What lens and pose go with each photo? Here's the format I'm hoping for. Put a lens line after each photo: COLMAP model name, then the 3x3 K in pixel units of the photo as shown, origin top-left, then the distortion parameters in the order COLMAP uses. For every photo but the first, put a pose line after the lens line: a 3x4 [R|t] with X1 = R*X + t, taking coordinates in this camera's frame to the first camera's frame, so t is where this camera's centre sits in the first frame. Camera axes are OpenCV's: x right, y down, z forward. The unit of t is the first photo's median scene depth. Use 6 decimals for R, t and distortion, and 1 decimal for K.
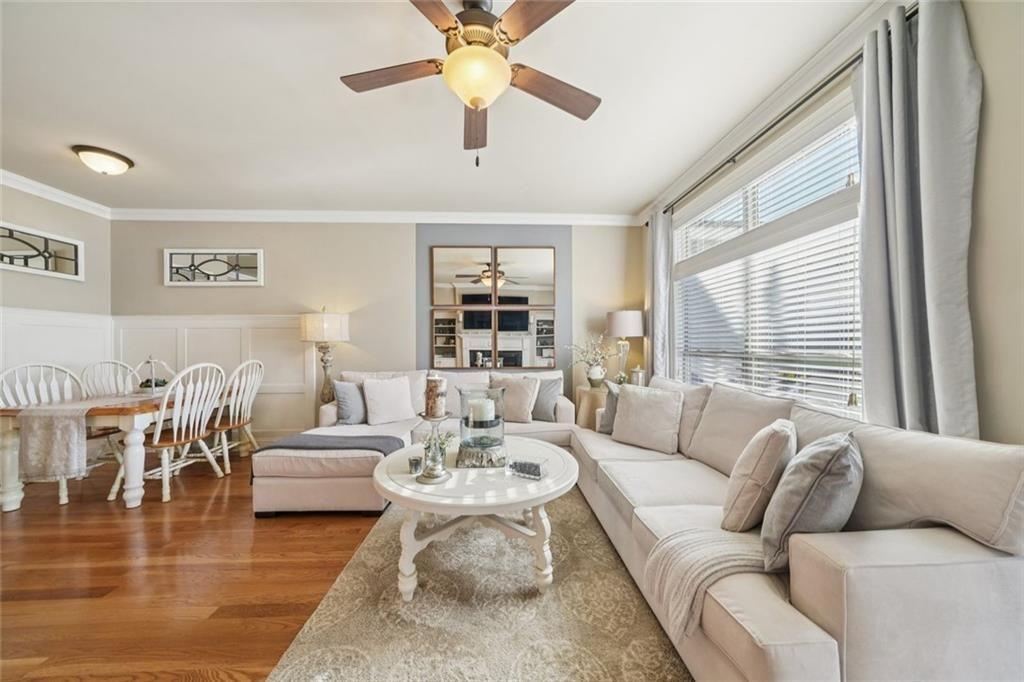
lens RADIAL K [[359.4, 0, 511.9], [0, 359.4, 341.7], [0, 0, 1]] dist [-0.001004, -0.000071]
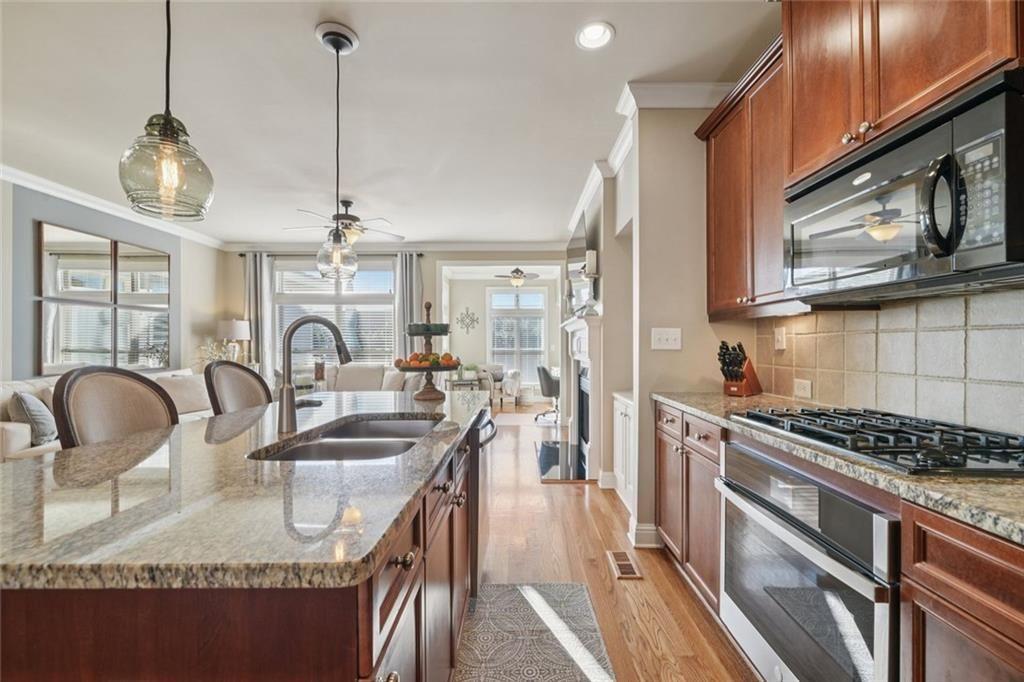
lens RADIAL K [[426.2, 0, 511.6], [0, 426.2, 344.0], [0, 0, 1]] dist [0.000558, -0.000157]
pose [[0.069378, 0.005304, 0.997576, -1.126174], [-0.017976, 0.999830, -0.004066, -0.009821], [-0.997428, -0.017651, 0.069461, -0.112788]]
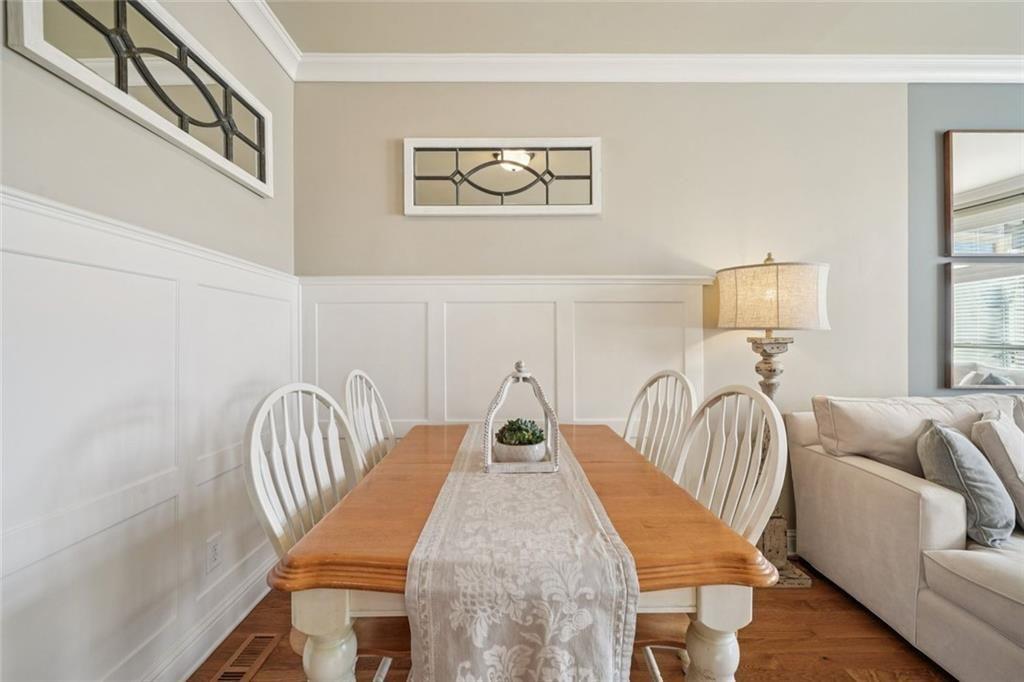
lens RADIAL K [[426.2, 0, 509.2], [0, 426.2, 344.8], [0, 0, 1]] dist [0.000558, -0.000157]
pose [[0.998929, 0.006716, -0.045781, -0.796441], [-0.005890, 0.999818, 0.018158, 0.009334], [0.045895, -0.017869, 0.998786, 0.424154]]
